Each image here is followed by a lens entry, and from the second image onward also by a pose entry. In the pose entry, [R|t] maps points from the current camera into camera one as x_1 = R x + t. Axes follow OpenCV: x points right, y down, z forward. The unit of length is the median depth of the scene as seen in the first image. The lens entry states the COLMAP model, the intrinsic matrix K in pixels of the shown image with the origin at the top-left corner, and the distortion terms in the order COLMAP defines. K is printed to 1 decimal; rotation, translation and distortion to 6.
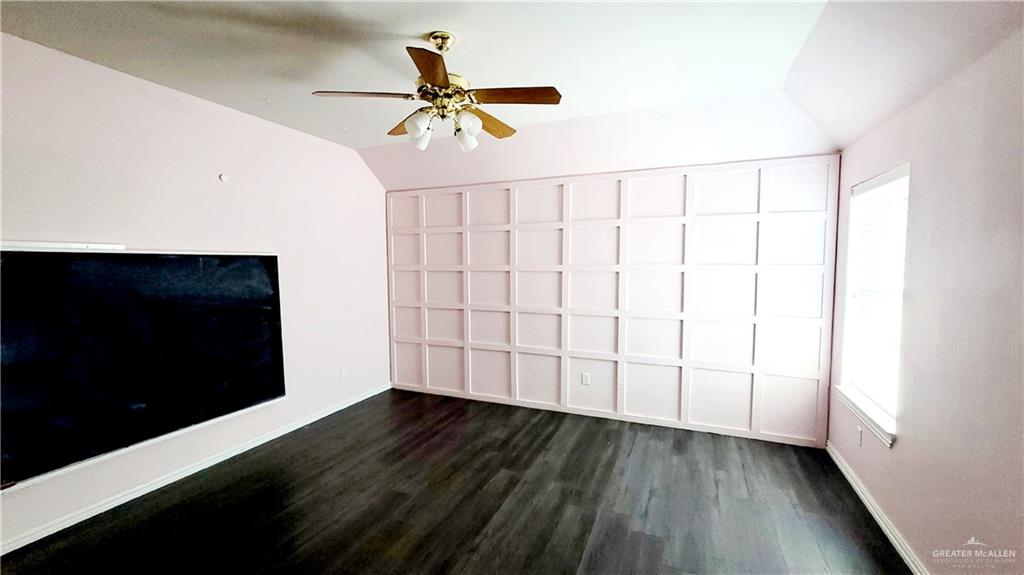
lens RADIAL K [[417.1, 0, 513.6], [0, 417.1, 286.8], [0, 0, 1]] dist [0.003883, 0.000936]
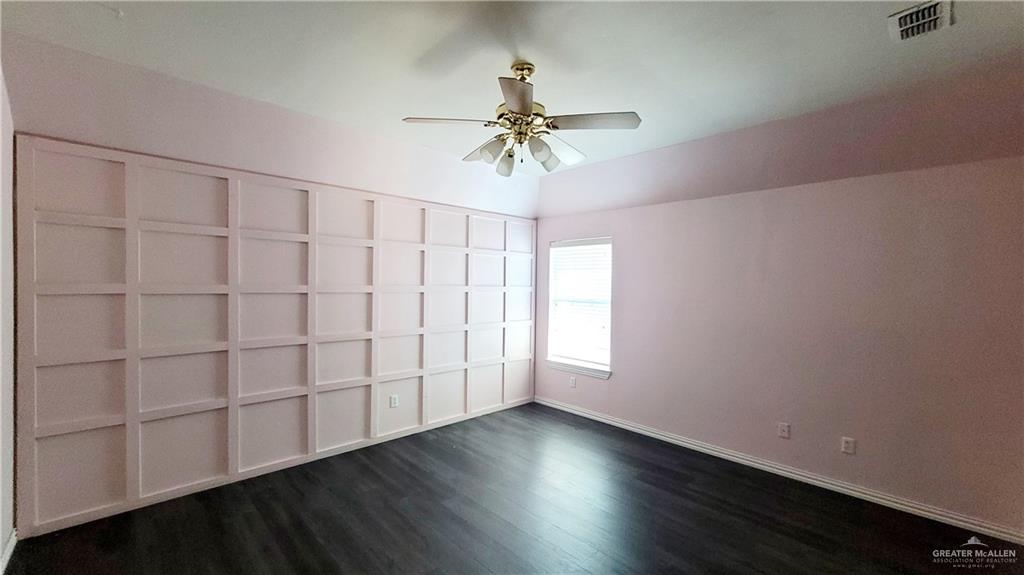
lens RADIAL K [[417.1, 0, 518.0], [0, 417.1, 290.8], [0, 0, 1]] dist [0.003883, 0.000936]
pose [[0.395589, -0.003002, 0.918423, -0.623750], [0.044601, 0.998878, -0.015946, -0.011410], [-0.917344, 0.047271, 0.395279, 0.336941]]
